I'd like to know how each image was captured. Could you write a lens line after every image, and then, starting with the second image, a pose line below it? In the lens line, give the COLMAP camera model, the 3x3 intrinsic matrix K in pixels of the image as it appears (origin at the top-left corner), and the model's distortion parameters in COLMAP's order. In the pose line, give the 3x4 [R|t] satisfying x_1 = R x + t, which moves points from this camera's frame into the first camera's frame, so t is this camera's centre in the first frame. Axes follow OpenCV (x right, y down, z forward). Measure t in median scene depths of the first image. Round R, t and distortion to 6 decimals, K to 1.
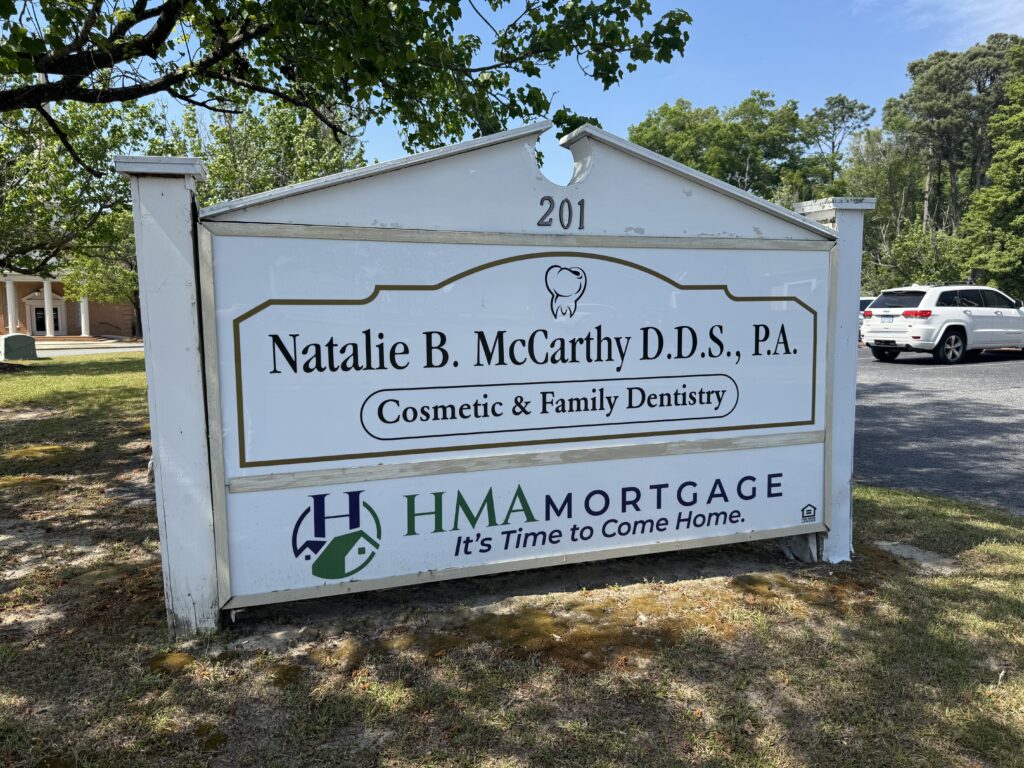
lens RADIAL K [[728.2, 0, 502.5], [0, 728.2, 385.1], [0, 0, 1]] dist [0.056257, -0.068670]
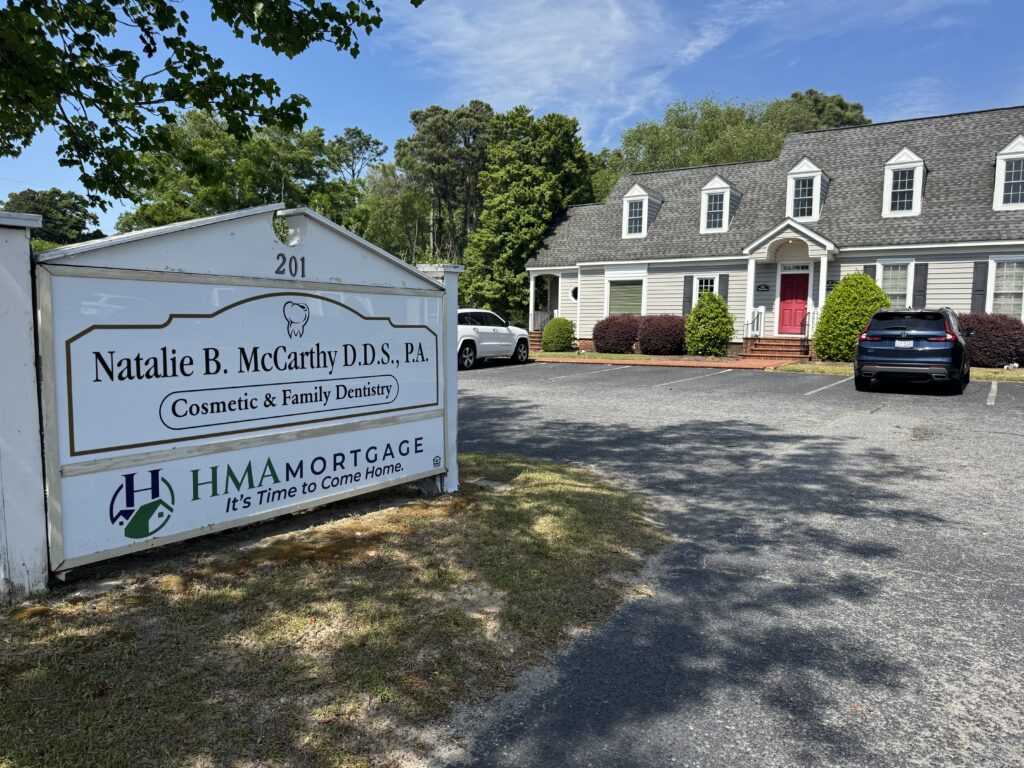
lens RADIAL K [[728.2, 0, 507.8], [0, 728.2, 394.2], [0, 0, 1]] dist [0.056257, -0.068670]
pose [[0.812202, -0.043554, 0.581748, -0.413879], [0.045910, 0.998888, 0.010687, 0.022052], [-0.581566, 0.018028, 0.813299, -0.415060]]
